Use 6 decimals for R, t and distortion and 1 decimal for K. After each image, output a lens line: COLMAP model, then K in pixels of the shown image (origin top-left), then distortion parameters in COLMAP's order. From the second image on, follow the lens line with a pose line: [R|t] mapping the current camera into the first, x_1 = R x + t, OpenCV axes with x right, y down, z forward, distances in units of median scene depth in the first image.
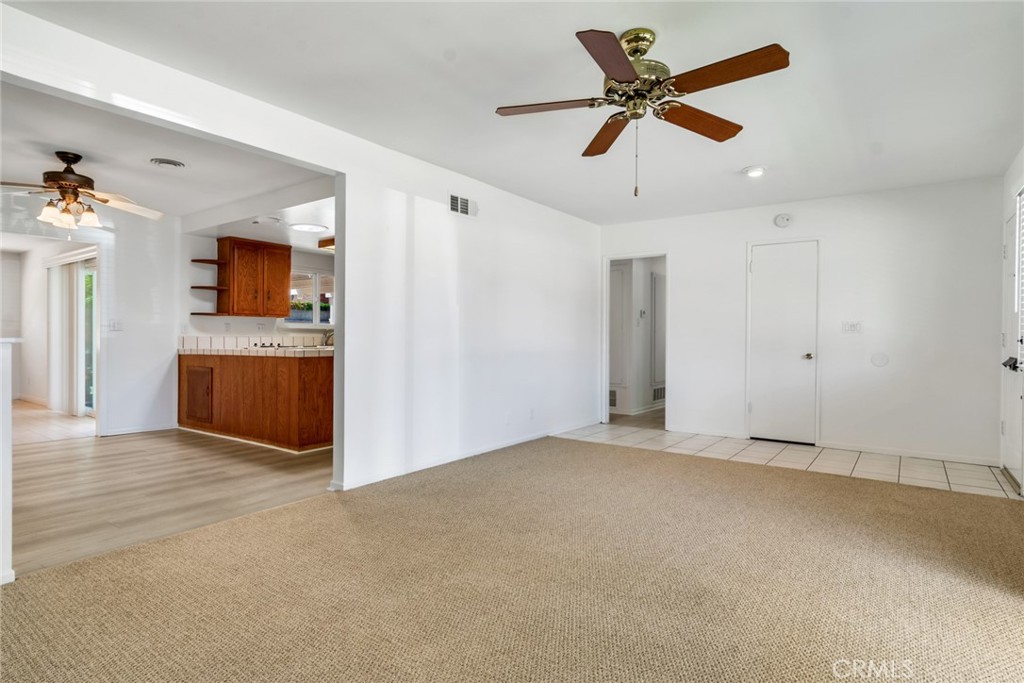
lens RADIAL K [[548.3, 0, 510.4], [0, 548.3, 341.2], [0, 0, 1]] dist [-0.003824, 0.004794]
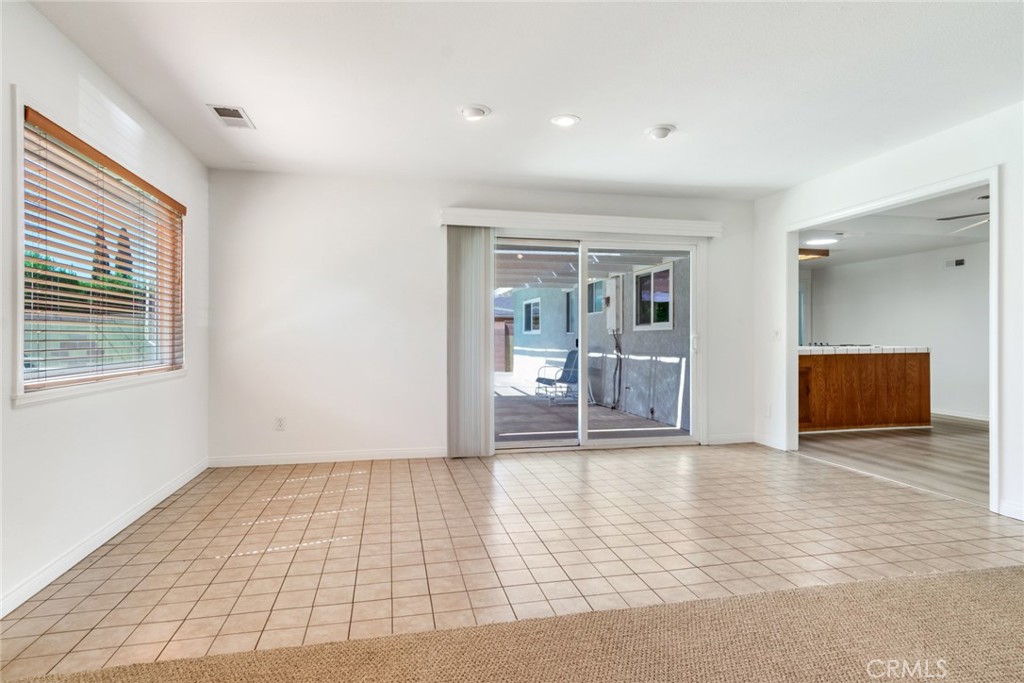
lens RADIAL K [[548.3, 0, 512.0], [0, 548.3, 333.7], [0, 0, 1]] dist [-0.003824, 0.004794]
pose [[0.665174, 0.000946, 0.746687, -1.574730], [0.006890, 0.999949, -0.007405, -0.009820], [-0.746656, 0.010070, 0.665134, 0.690110]]
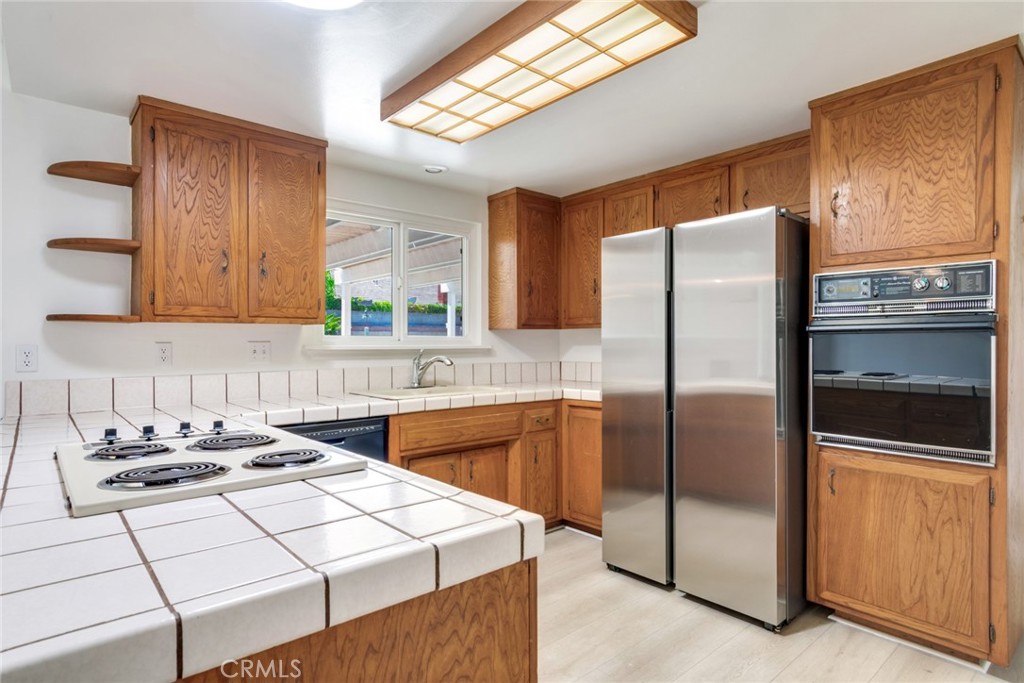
lens RADIAL K [[548.3, 0, 510.8], [0, 548.3, 343.5], [0, 0, 1]] dist [-0.003824, 0.004794]
pose [[0.974139, -0.005038, -0.225895, -0.208876], [0.005025, 0.999987, -0.000635, -0.031993], [0.225896, -0.000517, 0.974151, 0.737822]]
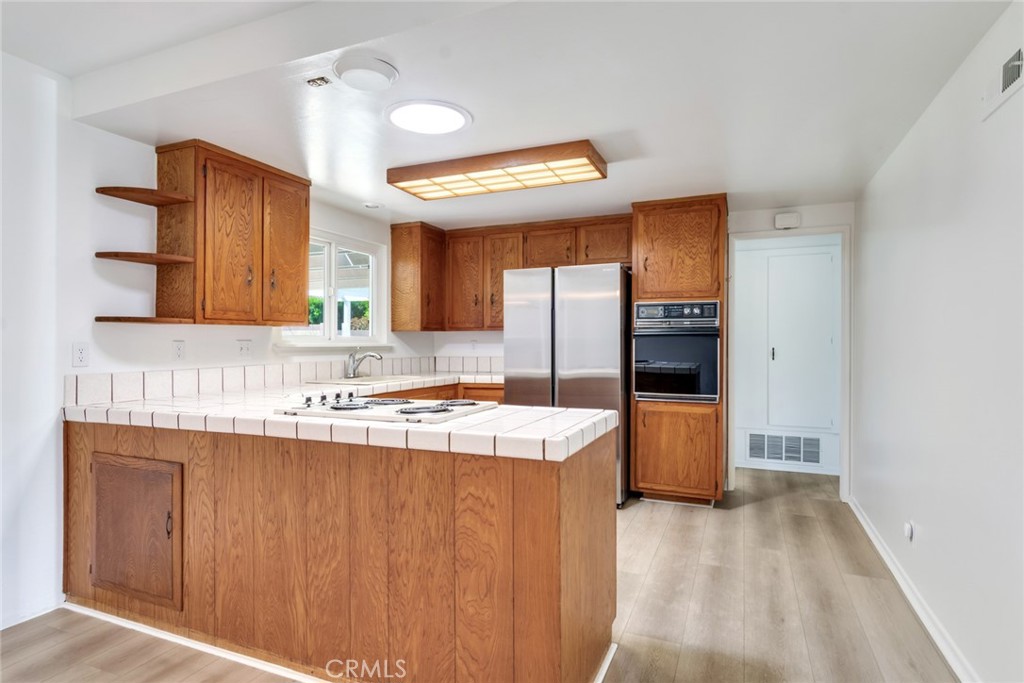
lens RADIAL K [[548.3, 0, 506.0], [0, 548.3, 344.0], [0, 0, 1]] dist [-0.003824, 0.004794]
pose [[0.975721, -0.005330, 0.218953, -0.383572], [0.004542, 0.999981, 0.004101, -0.032357], [-0.218971, -0.003007, 0.975727, 0.546491]]
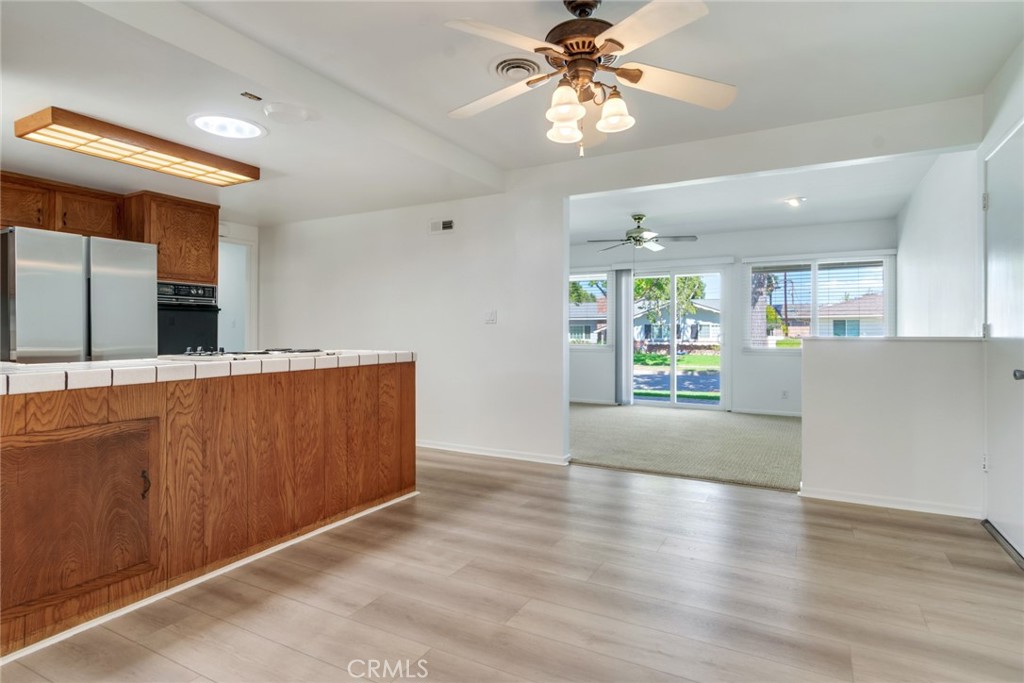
lens RADIAL K [[548.3, 0, 522.4], [0, 548.3, 334.8], [0, 0, 1]] dist [-0.003824, 0.004794]
pose [[-0.140406, -0.006873, 0.990070, -0.887027], [0.003082, 0.999968, 0.007379, -0.008572], [-0.990089, 0.004087, -0.140380, 0.756813]]
